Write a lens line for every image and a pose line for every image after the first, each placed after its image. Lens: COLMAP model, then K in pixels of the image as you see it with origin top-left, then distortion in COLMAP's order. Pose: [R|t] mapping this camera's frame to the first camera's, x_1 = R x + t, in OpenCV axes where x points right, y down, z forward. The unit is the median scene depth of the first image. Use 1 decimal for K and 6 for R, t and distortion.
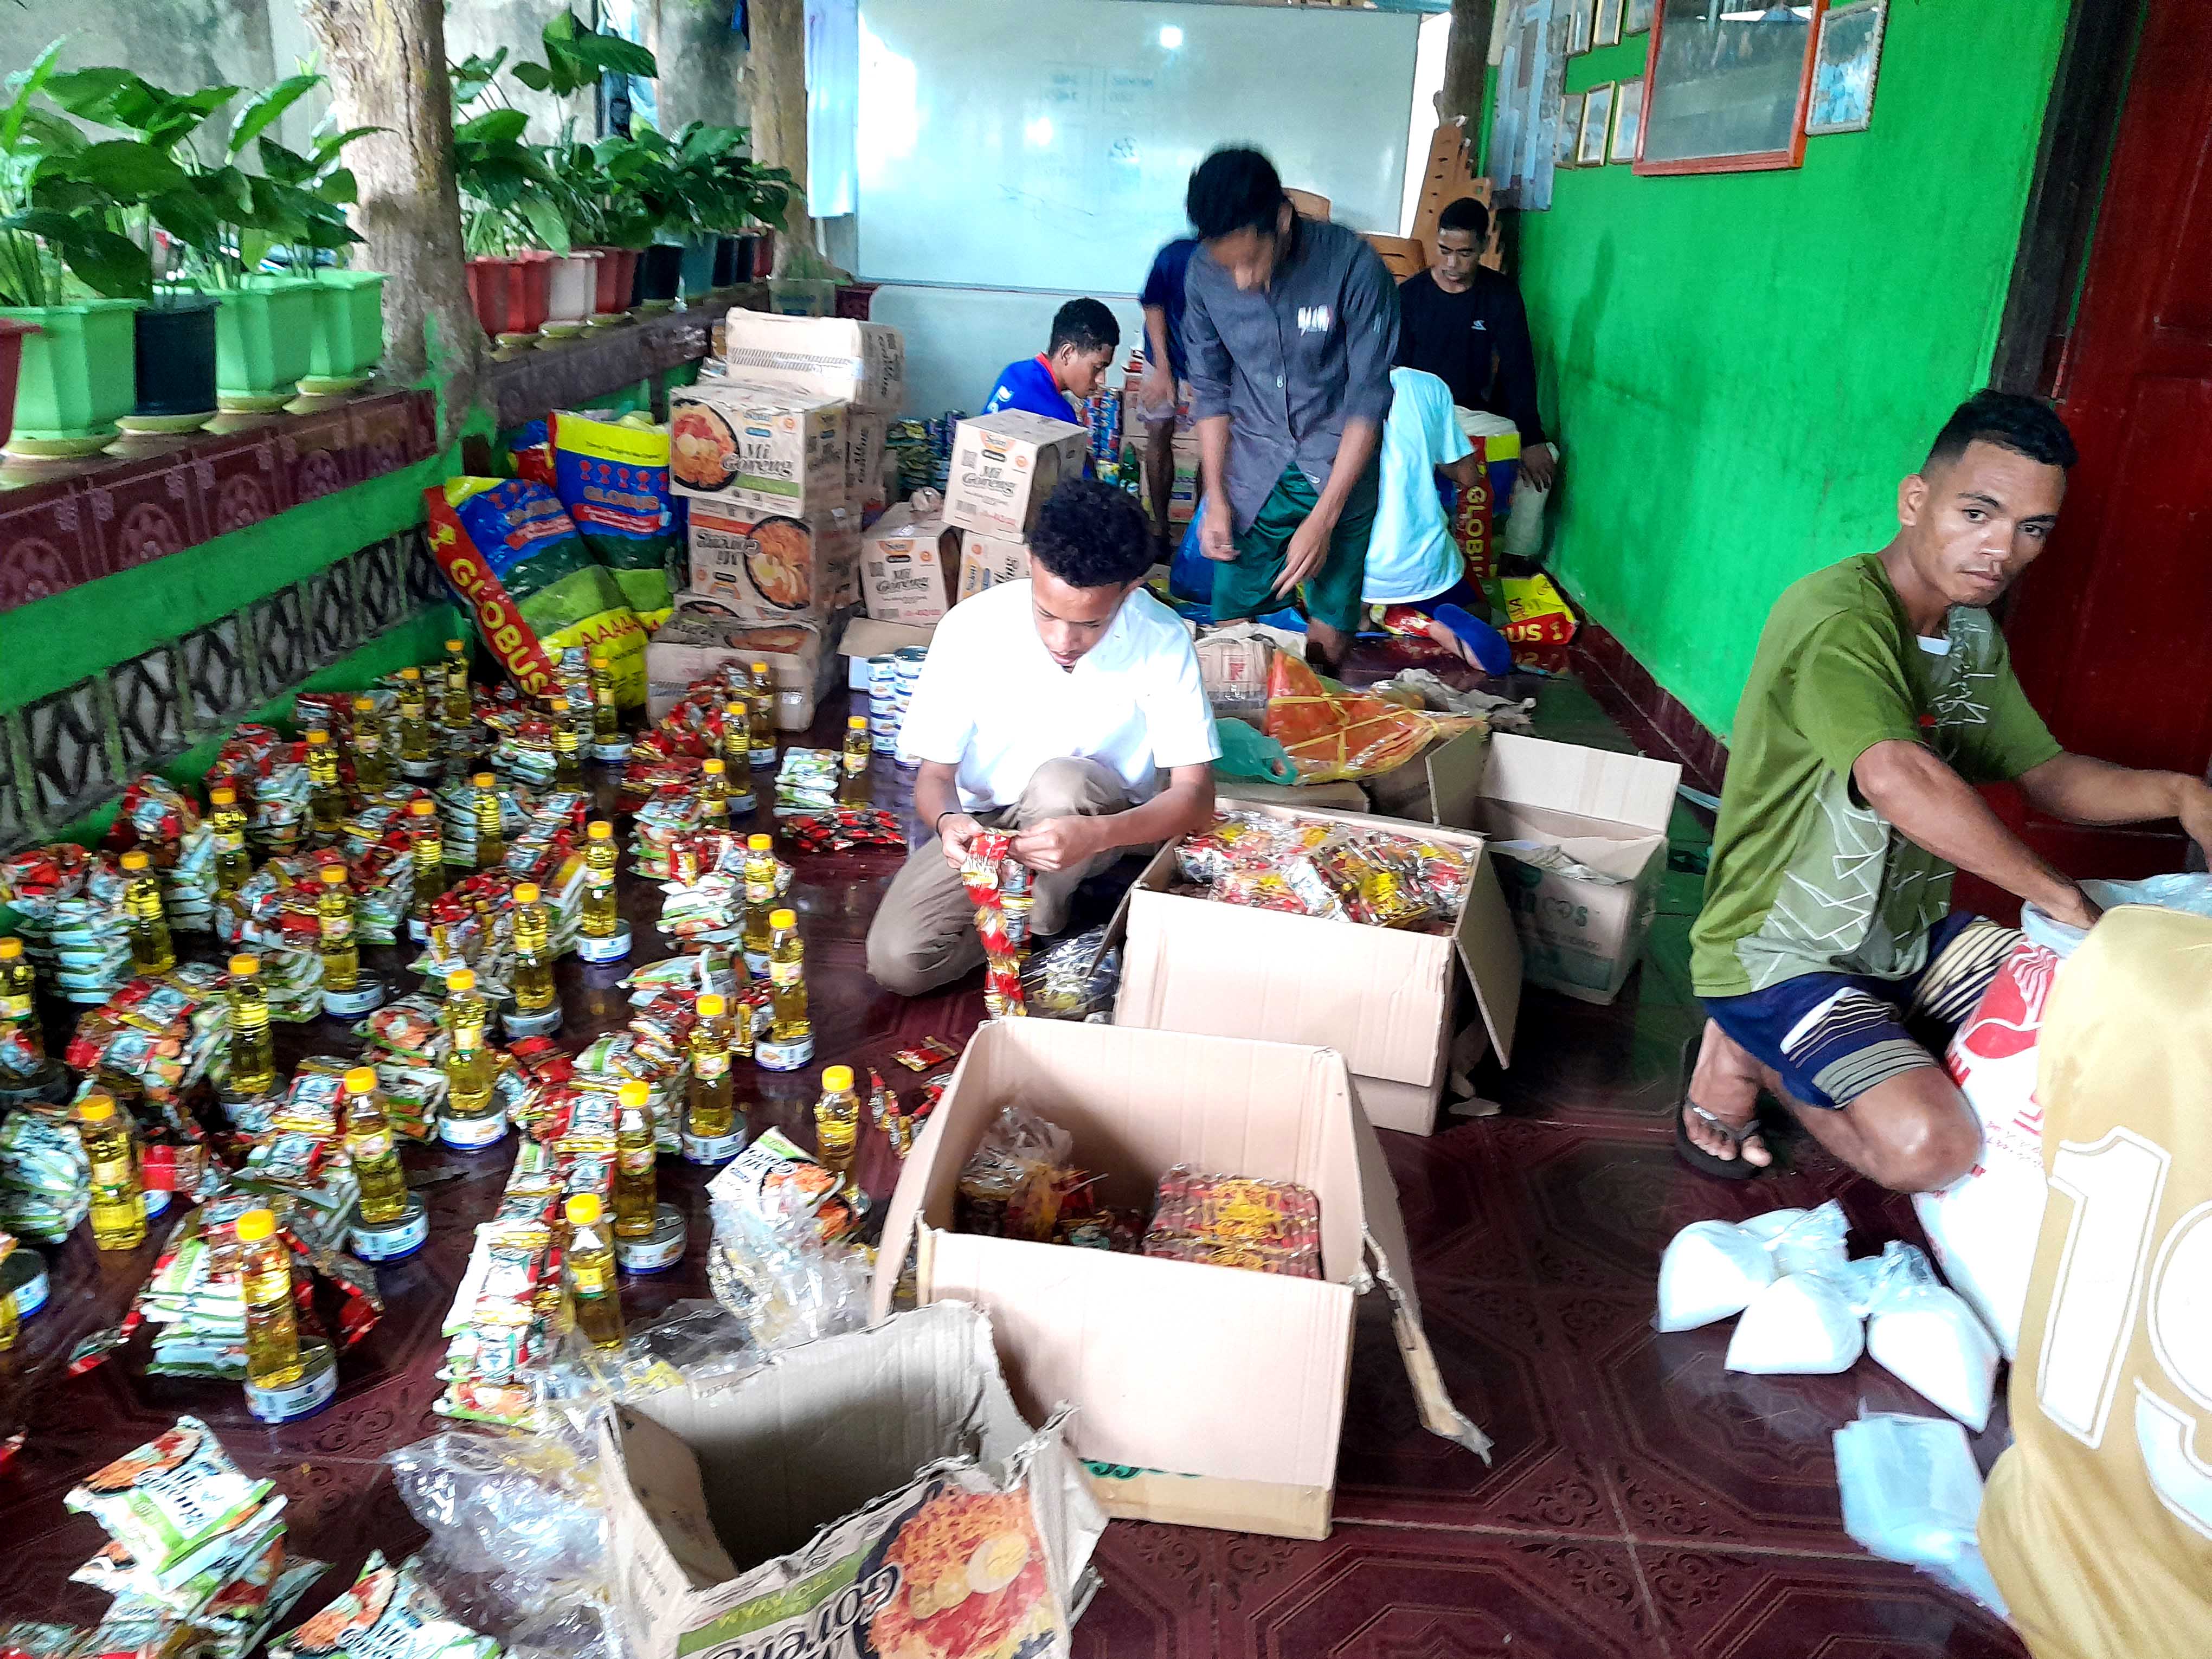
lens RADIAL K [[1759.7, 0, 1111.7], [0, 1759.7, 828.1], [0, 0, 1]] dist [0.030160, -0.029605]
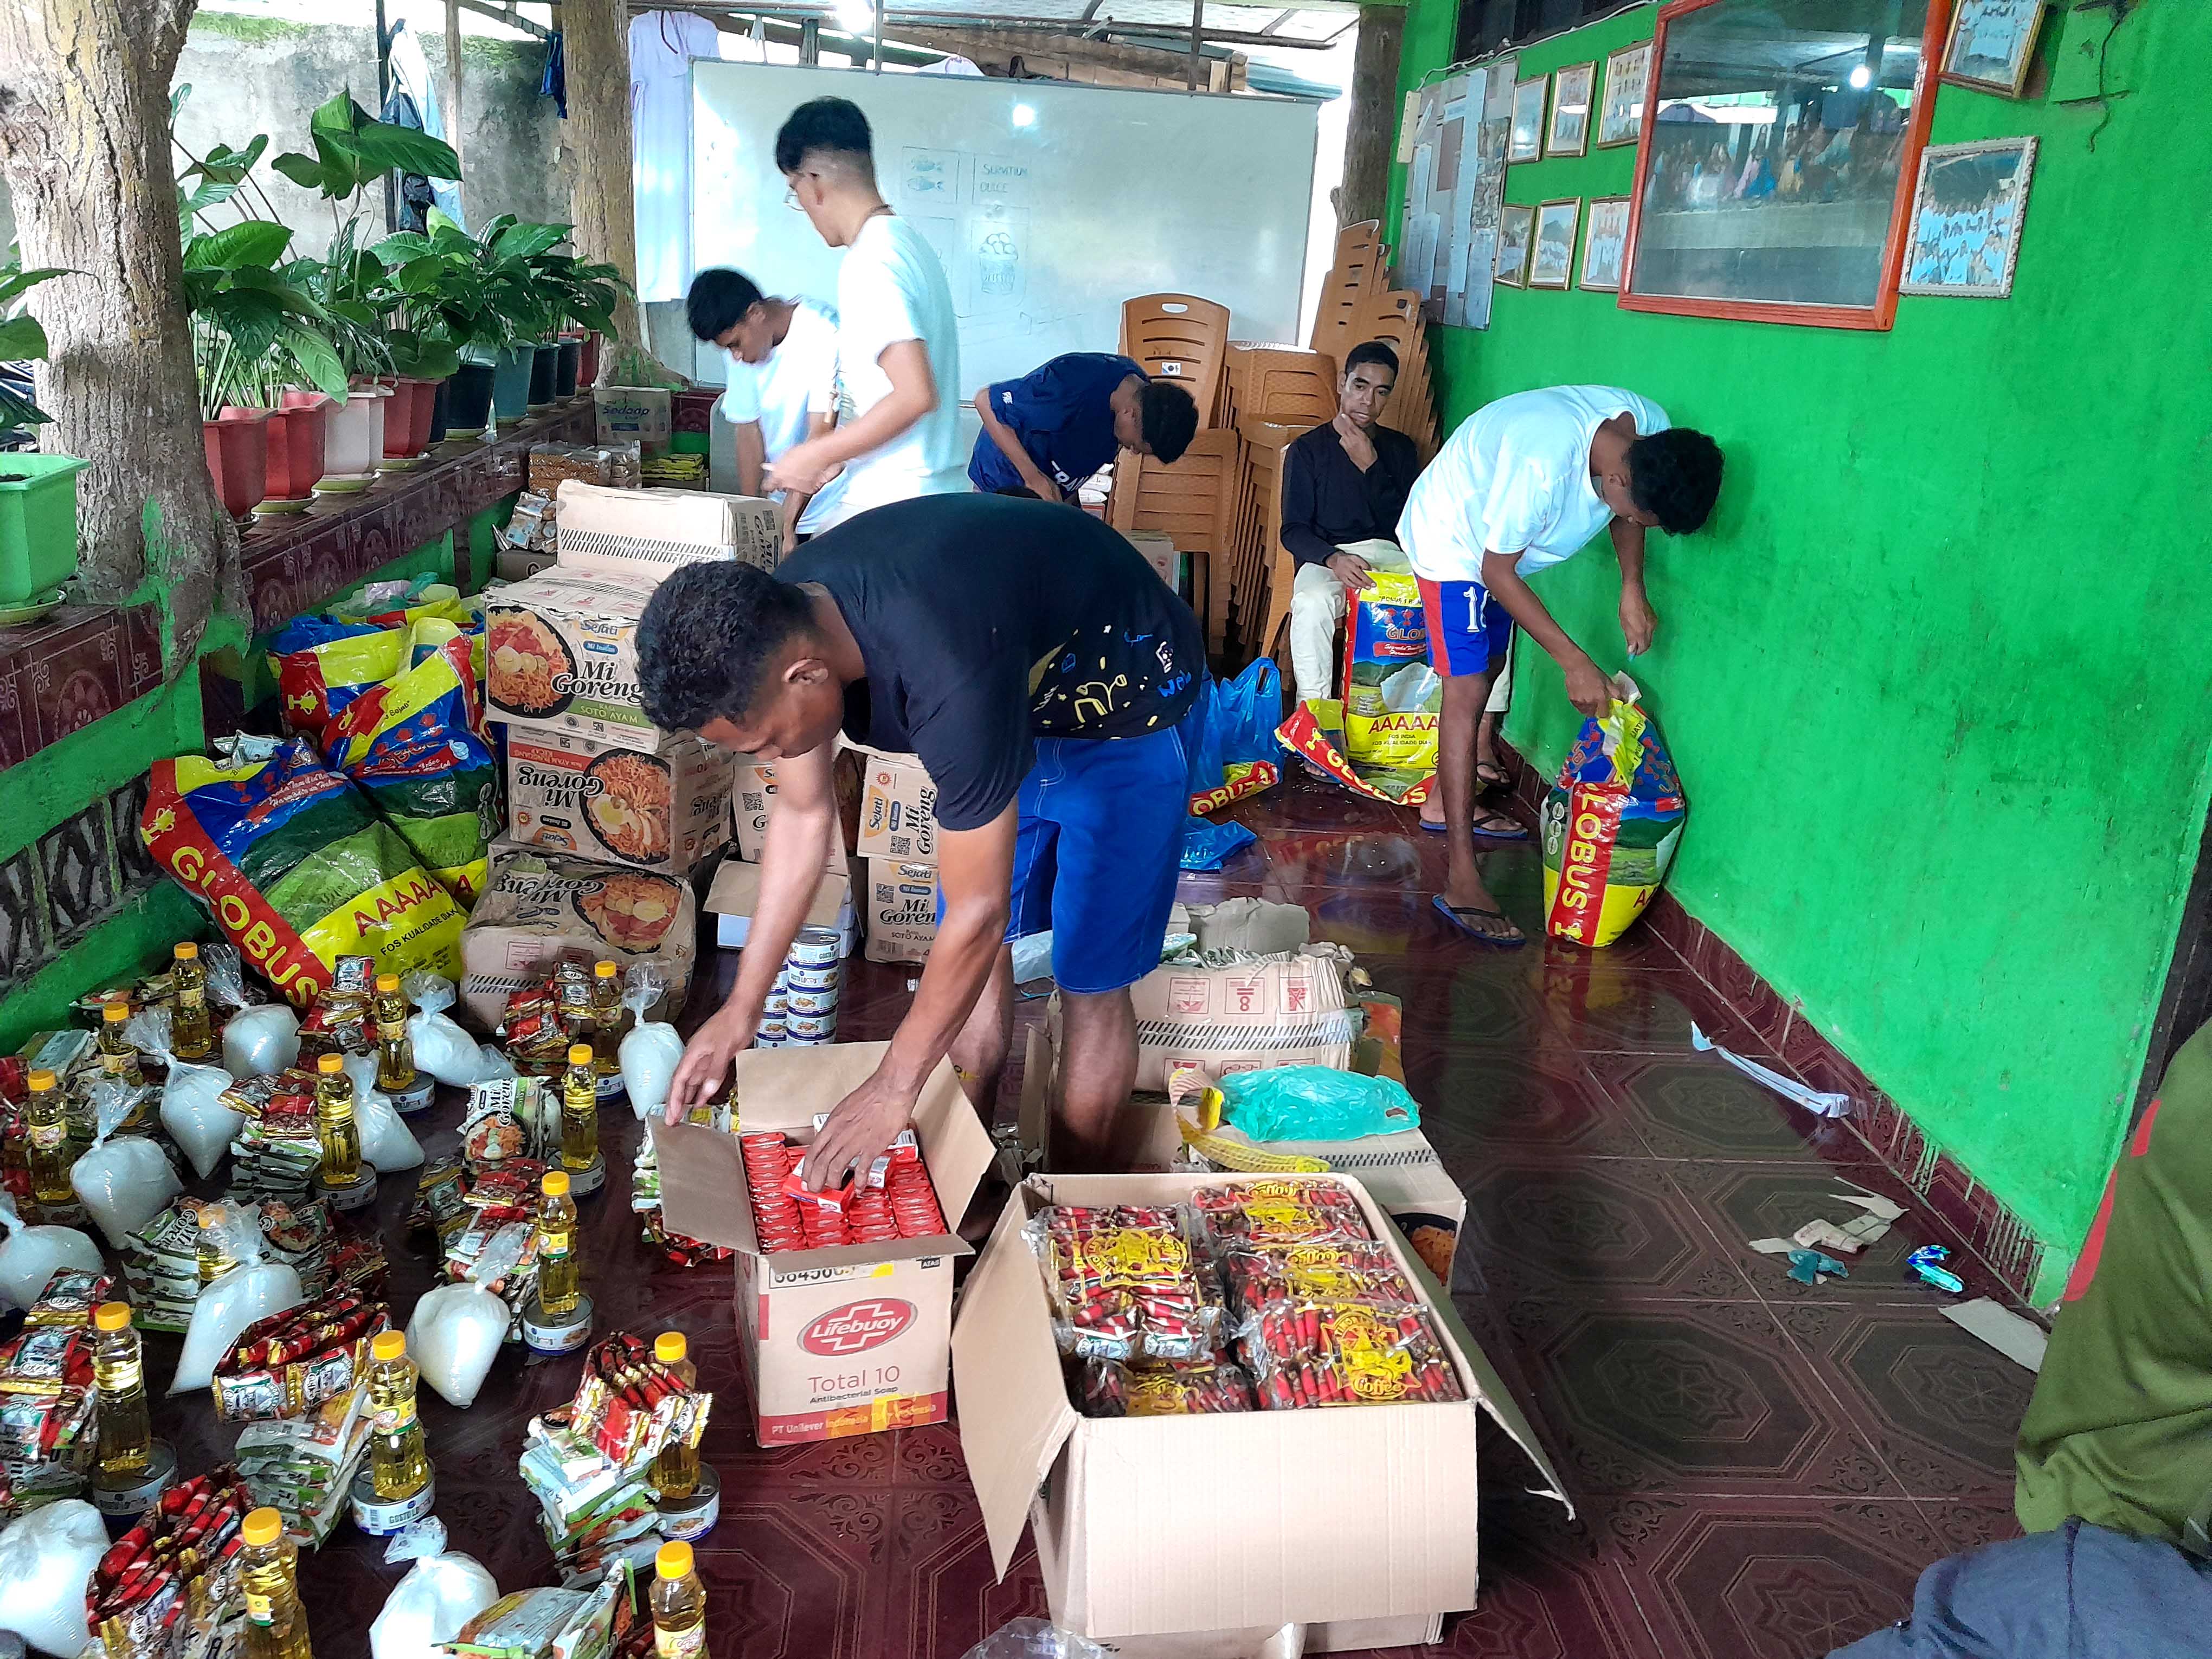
lens RADIAL K [[1759.7, 0, 1105.2], [0, 1759.7, 819.1], [0, 0, 1]] dist [0.030160, -0.029605]
pose [[0.995082, -0.016001, 0.097752, -0.054444], [0.019058, 0.999356, -0.030417, -0.115767], [-0.097202, 0.032130, 0.994746, 0.201854]]
